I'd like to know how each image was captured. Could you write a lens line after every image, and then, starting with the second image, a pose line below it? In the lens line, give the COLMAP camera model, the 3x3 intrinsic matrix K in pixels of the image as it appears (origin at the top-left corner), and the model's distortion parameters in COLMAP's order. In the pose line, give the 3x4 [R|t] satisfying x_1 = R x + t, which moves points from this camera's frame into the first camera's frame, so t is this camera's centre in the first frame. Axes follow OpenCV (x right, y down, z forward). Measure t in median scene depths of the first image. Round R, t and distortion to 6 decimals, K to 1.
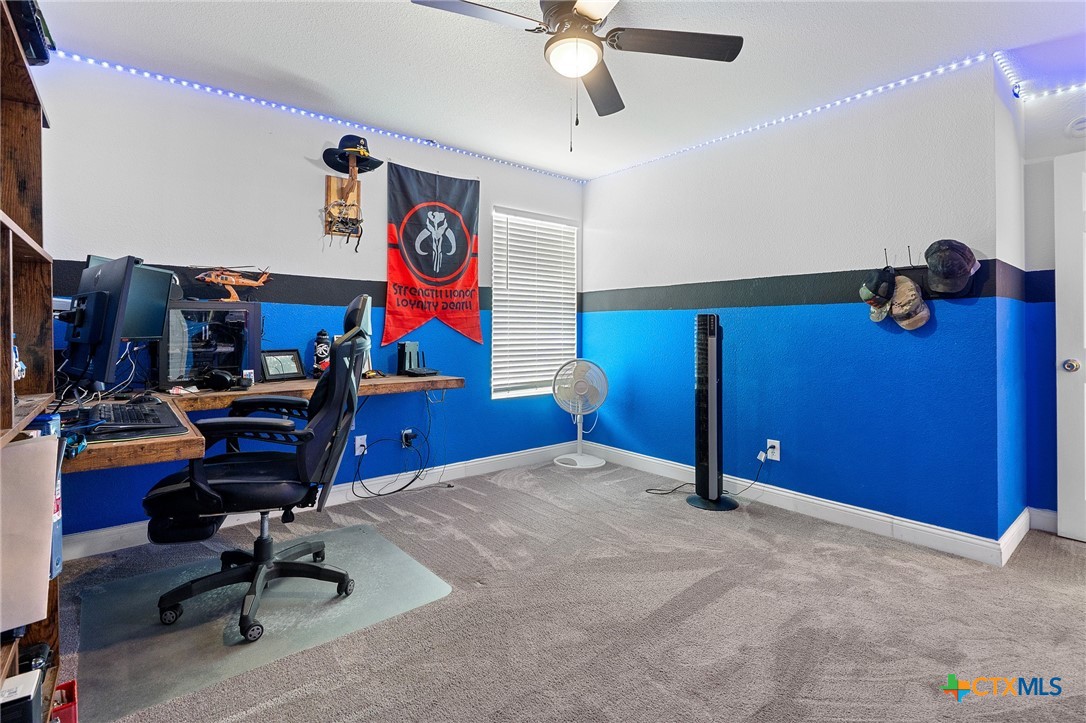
lens RADIAL K [[514.6, 0, 543.7], [0, 514.6, 329.7], [0, 0, 1]] dist [-0.004815, 0.000307]
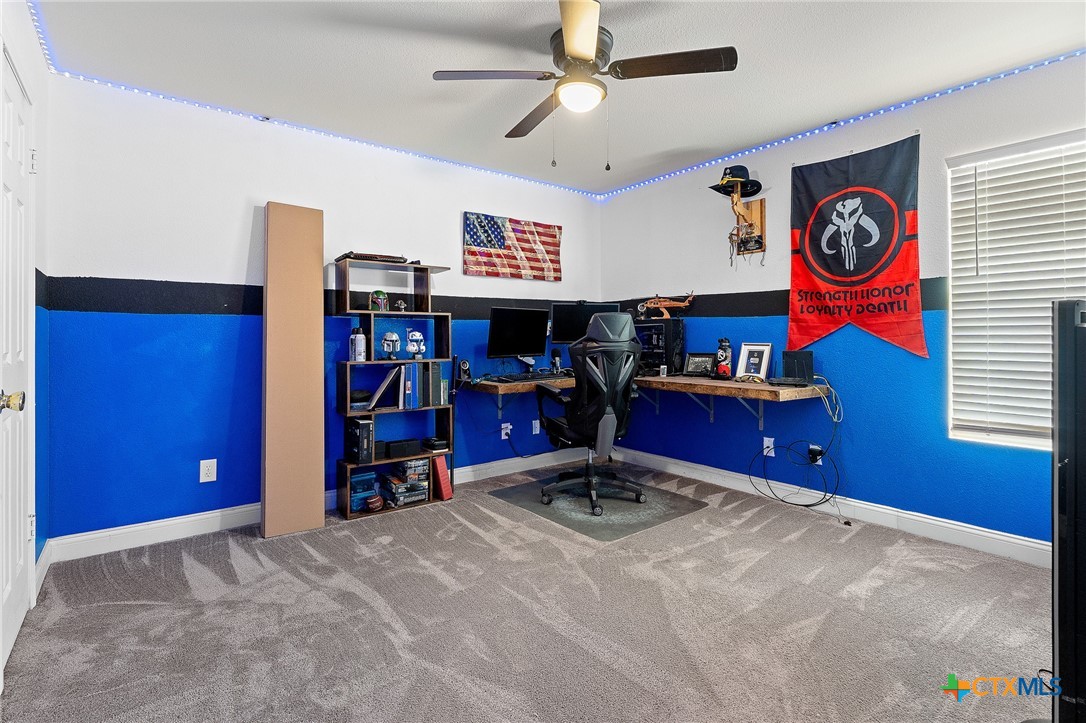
lens RADIAL K [[514.6, 0, 536.2], [0, 514.6, 337.4], [0, 0, 1]] dist [-0.004815, 0.000307]
pose [[-0.016059, 0.005496, -0.999856, 0.663714], [0.005217, 0.999972, 0.005413, -0.008276], [0.999857, -0.005129, -0.016087, 0.504327]]
